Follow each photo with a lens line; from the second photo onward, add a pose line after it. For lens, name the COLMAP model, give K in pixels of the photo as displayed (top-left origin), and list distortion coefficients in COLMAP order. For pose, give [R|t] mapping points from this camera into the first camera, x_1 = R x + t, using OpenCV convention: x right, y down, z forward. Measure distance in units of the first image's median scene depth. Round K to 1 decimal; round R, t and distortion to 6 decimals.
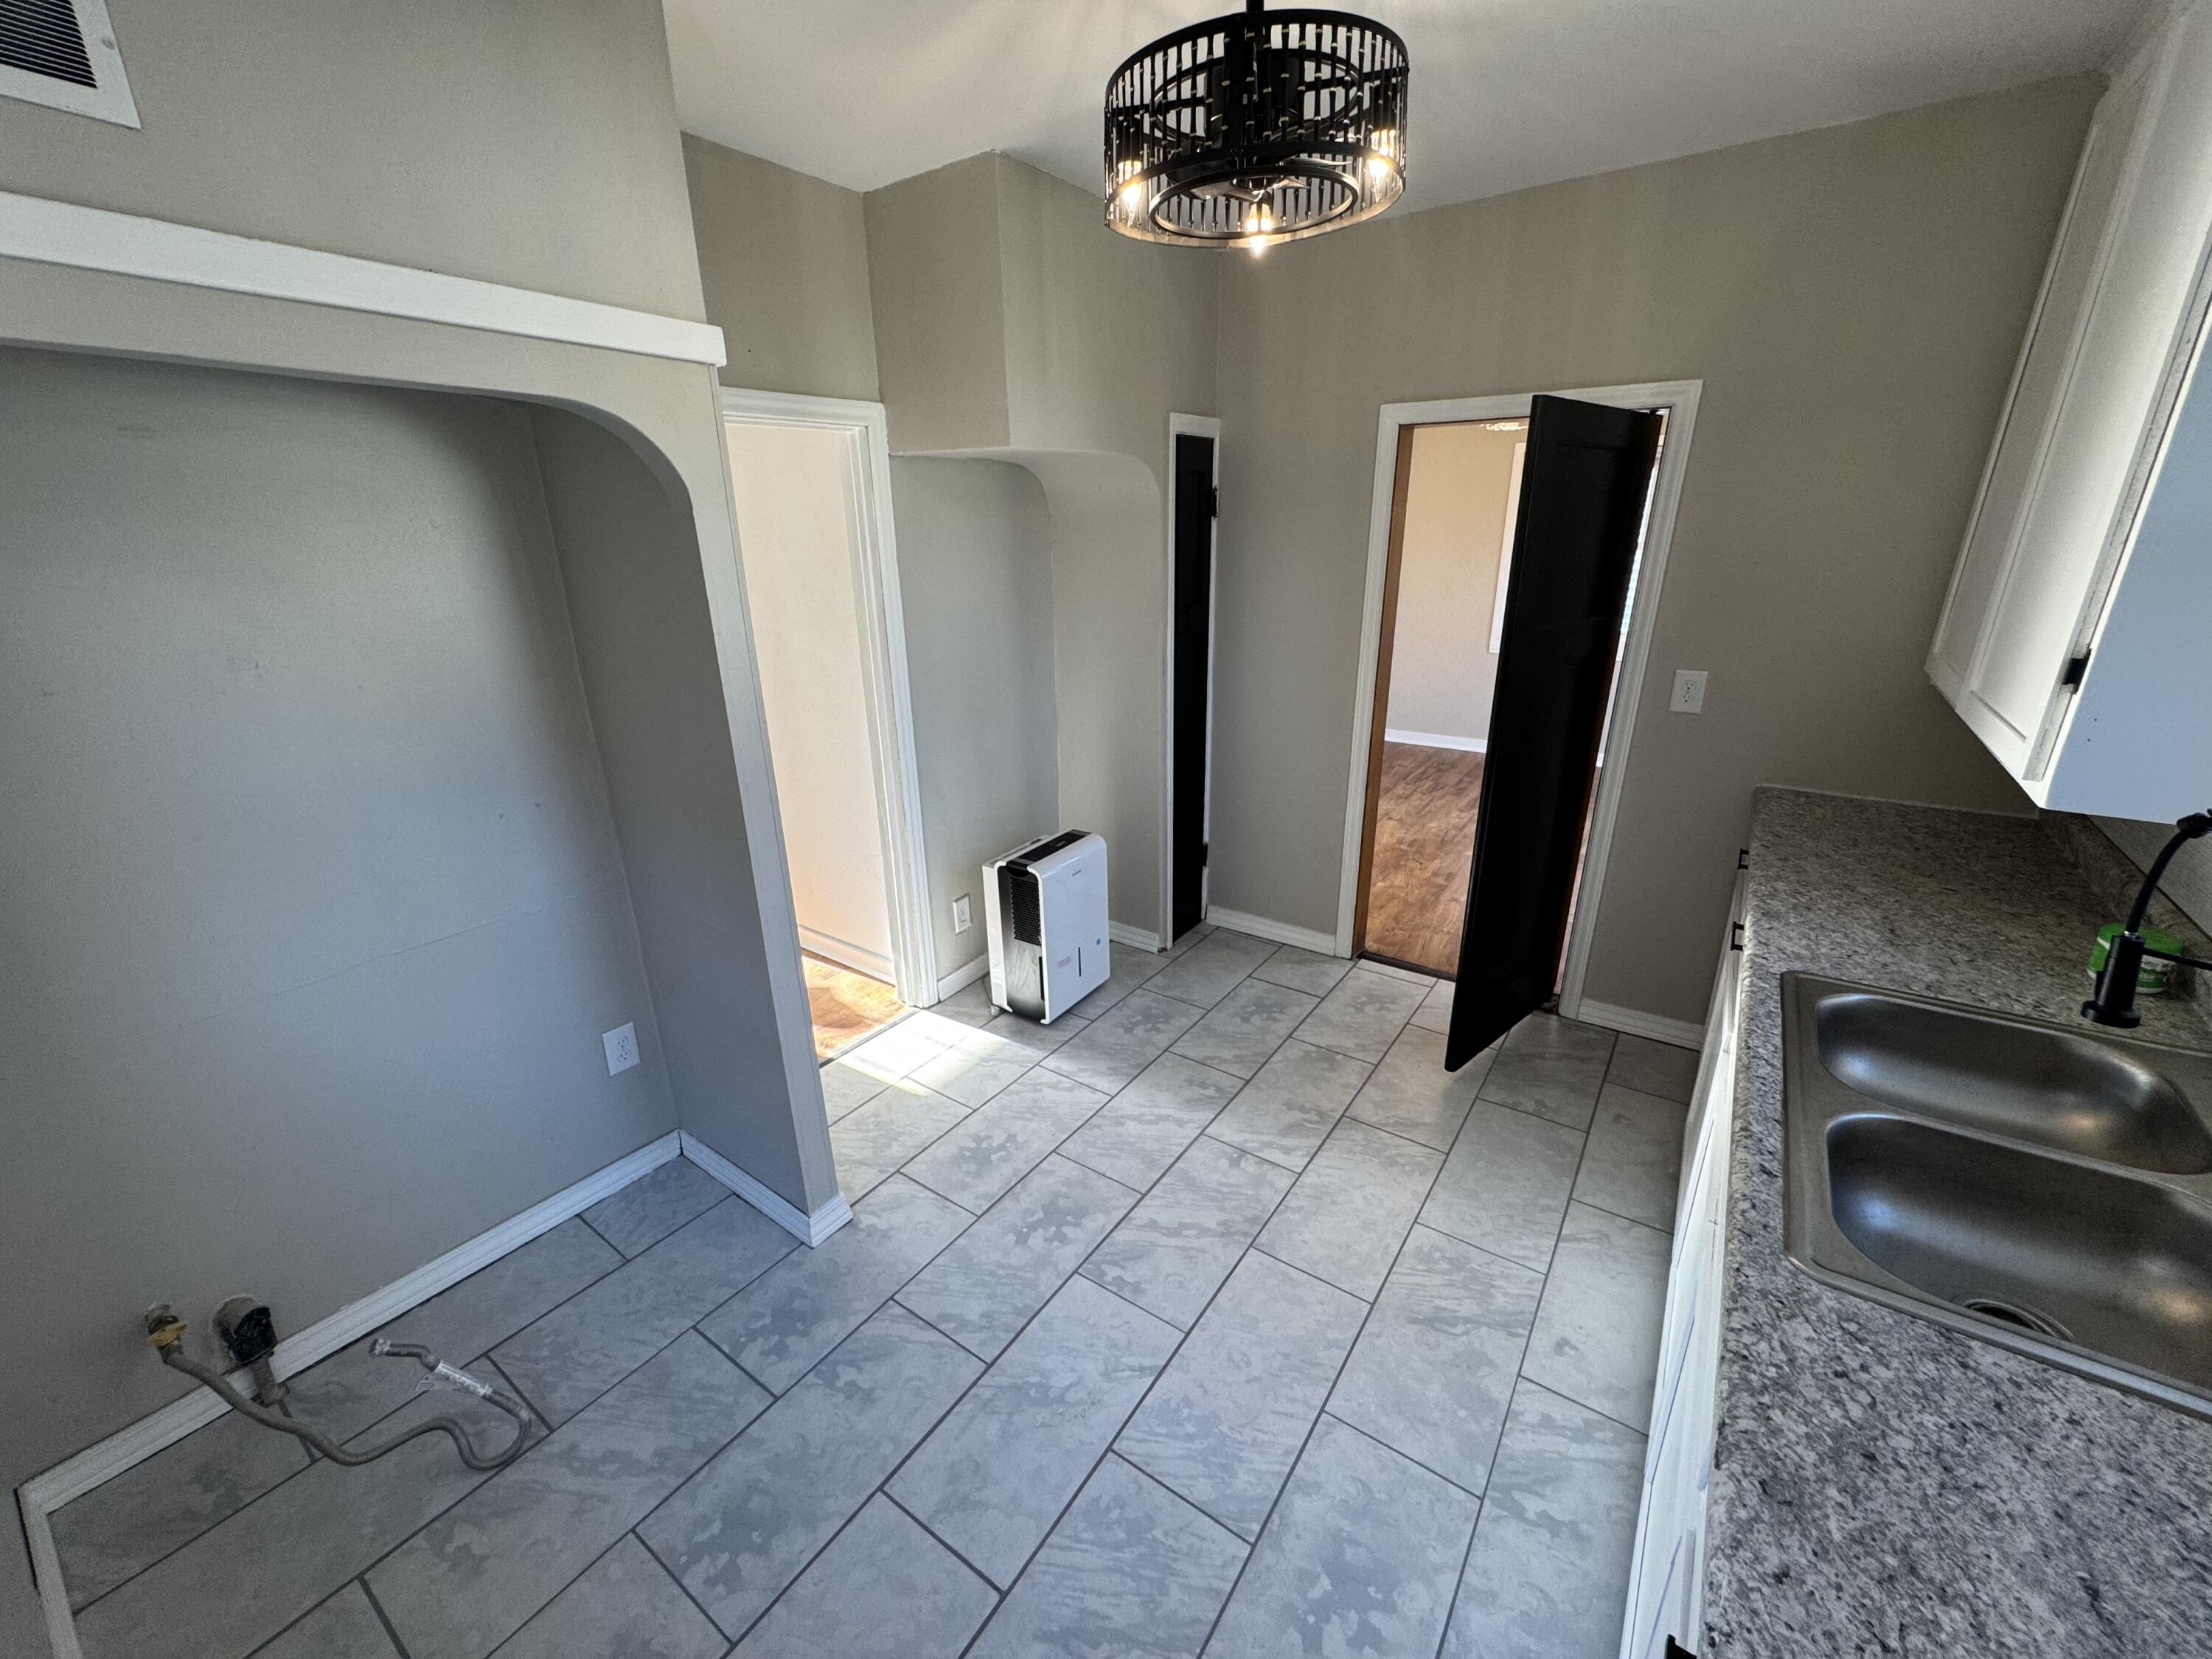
lens RADIAL K [[882.7, 0, 1104.4], [0, 882.7, 828.9], [0, 0, 1]] dist [-0.001845, 0.000067]
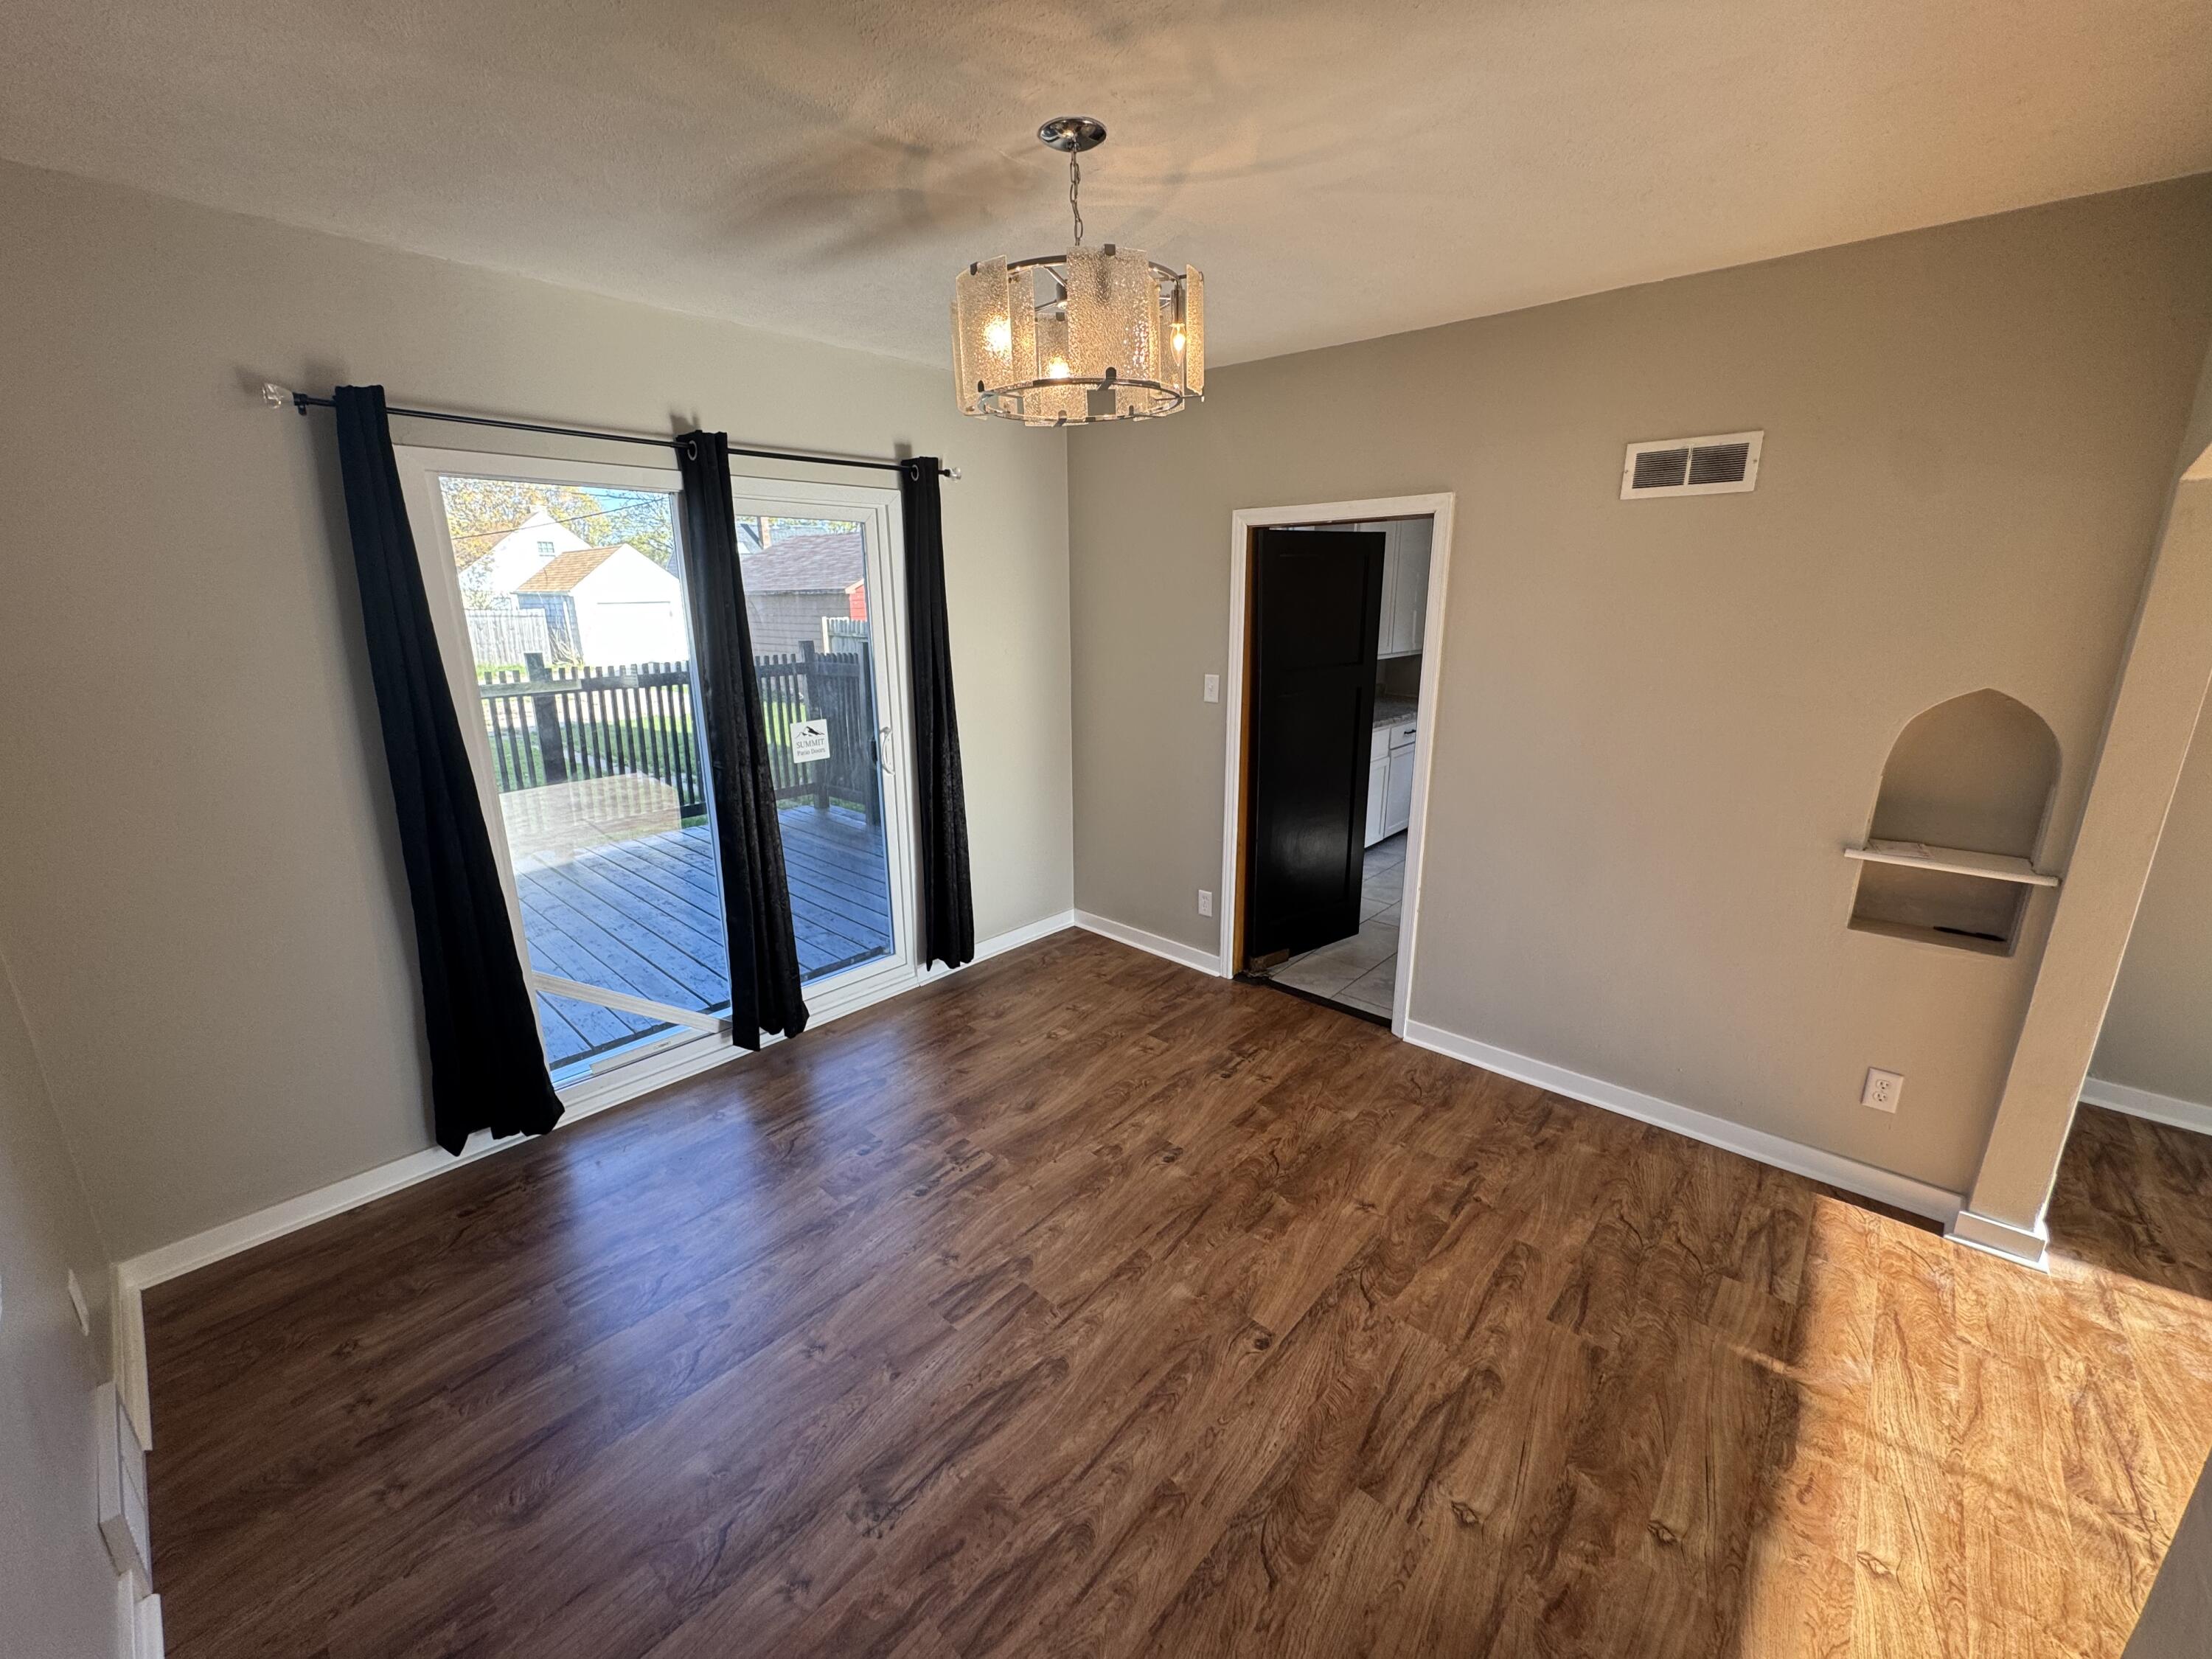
lens RADIAL K [[882.7, 0, 1104.4], [0, 882.7, 828.9], [0, 0, 1]] dist [-0.001845, 0.000067]
pose [[-0.992940, -0.013791, 0.117815, 0.891072], [0.055039, 0.826264, 0.560587, -1.111732], [-0.105078, 0.563114, -0.819672, 3.058912]]
